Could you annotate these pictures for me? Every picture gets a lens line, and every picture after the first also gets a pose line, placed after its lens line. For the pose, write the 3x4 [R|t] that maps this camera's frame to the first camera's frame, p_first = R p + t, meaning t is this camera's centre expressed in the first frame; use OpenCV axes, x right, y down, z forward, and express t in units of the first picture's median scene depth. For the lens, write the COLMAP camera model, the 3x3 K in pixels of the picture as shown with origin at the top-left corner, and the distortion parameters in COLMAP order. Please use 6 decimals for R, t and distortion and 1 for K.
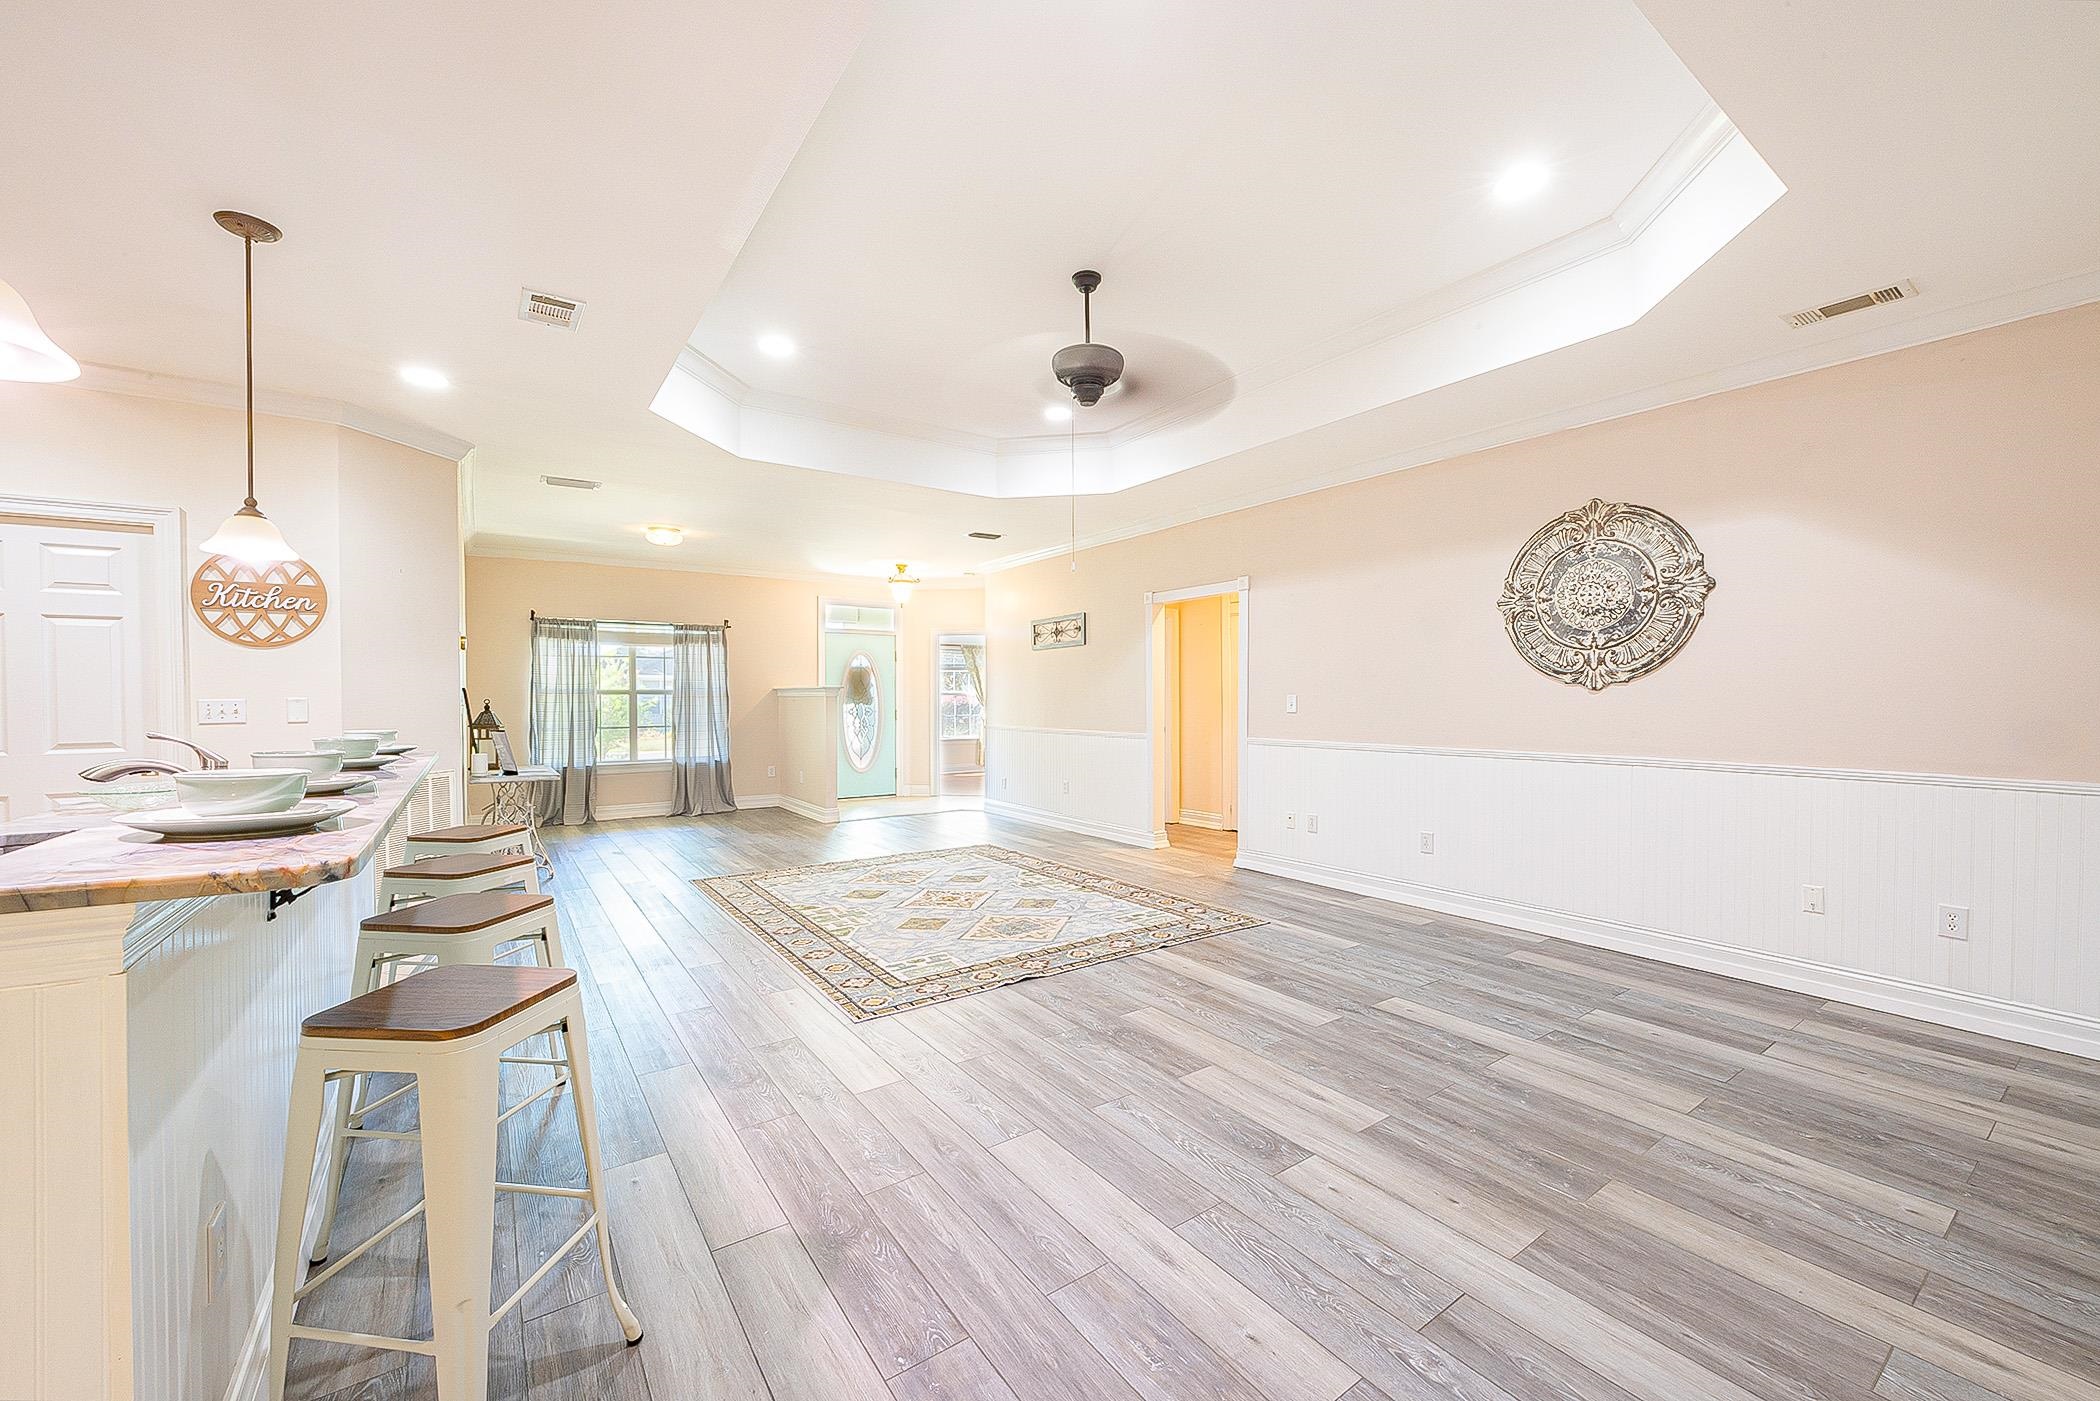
lens RADIAL K [[818.4, 0, 1059.2], [0, 818.4, 704.8], [0, 0, 1]] dist [-0.002078, -0.000083]
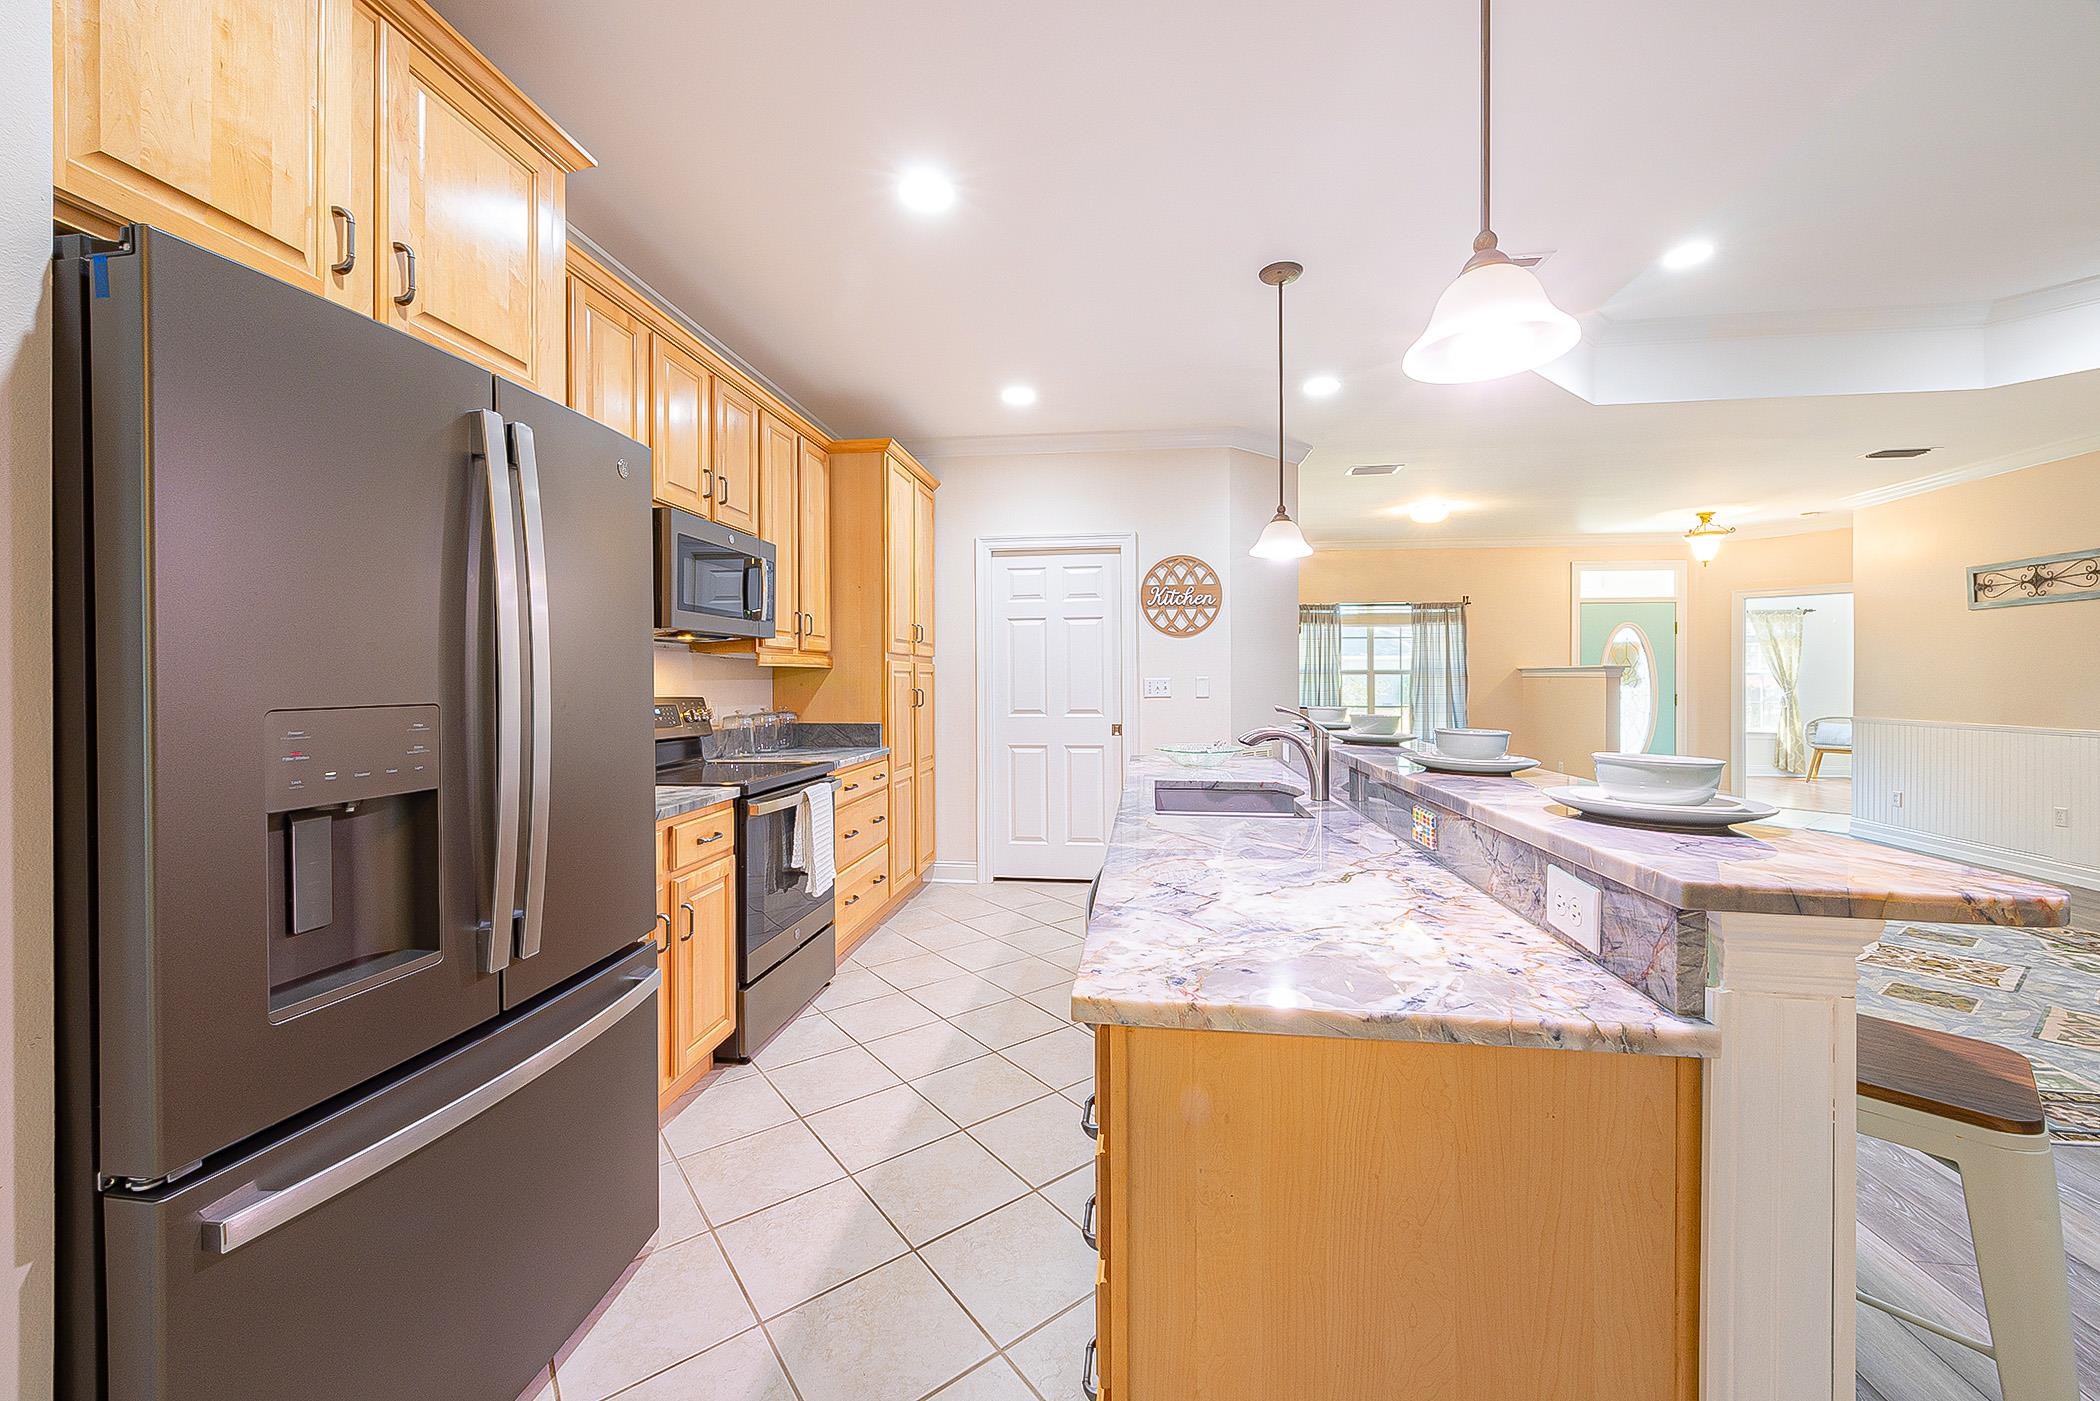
lens RADIAL K [[818.4, 0, 1040.2], [0, 818.4, 674.6], [0, 0, 1]] dist [-0.002078, -0.000083]
pose [[0.729109, 0.000442, -0.684398, -0.273556], [-0.009503, 0.999910, -0.009479, 0.001240], [0.684332, 0.013415, 0.729047, -0.049787]]
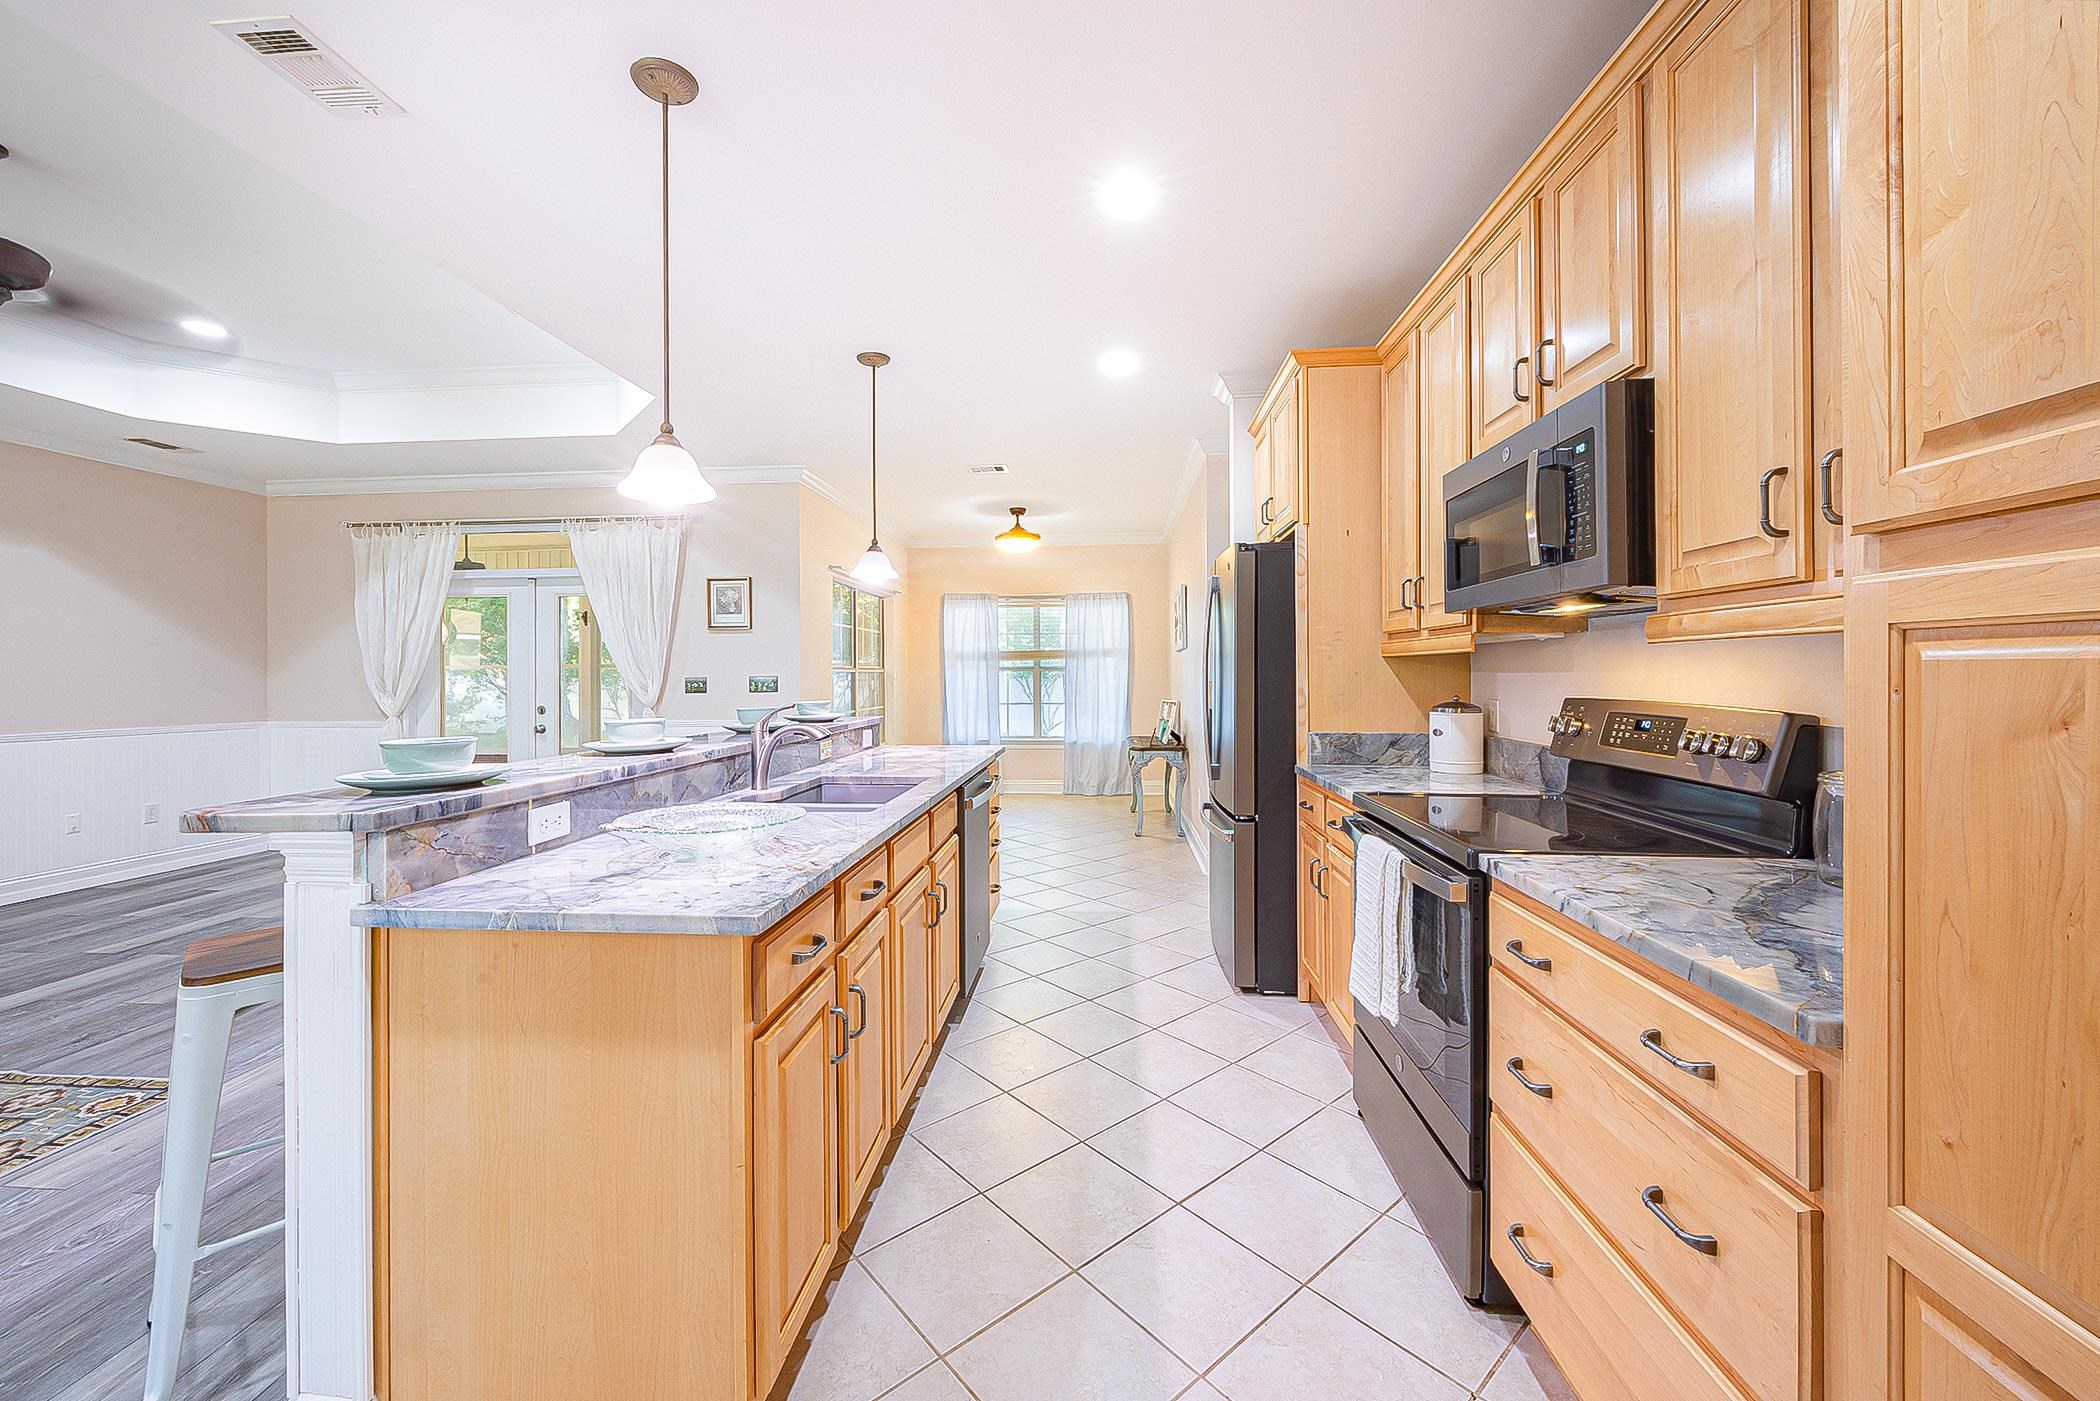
lens RADIAL K [[818.4, 0, 1043.2], [0, 818.4, 669.7], [0, 0, 1]] dist [-0.002078, -0.000083]
pose [[-0.763452, 0.012414, 0.645745, -1.118237], [0.015365, 0.999881, -0.001057, -0.004621], [-0.645681, 0.009115, -0.763553, 0.856897]]
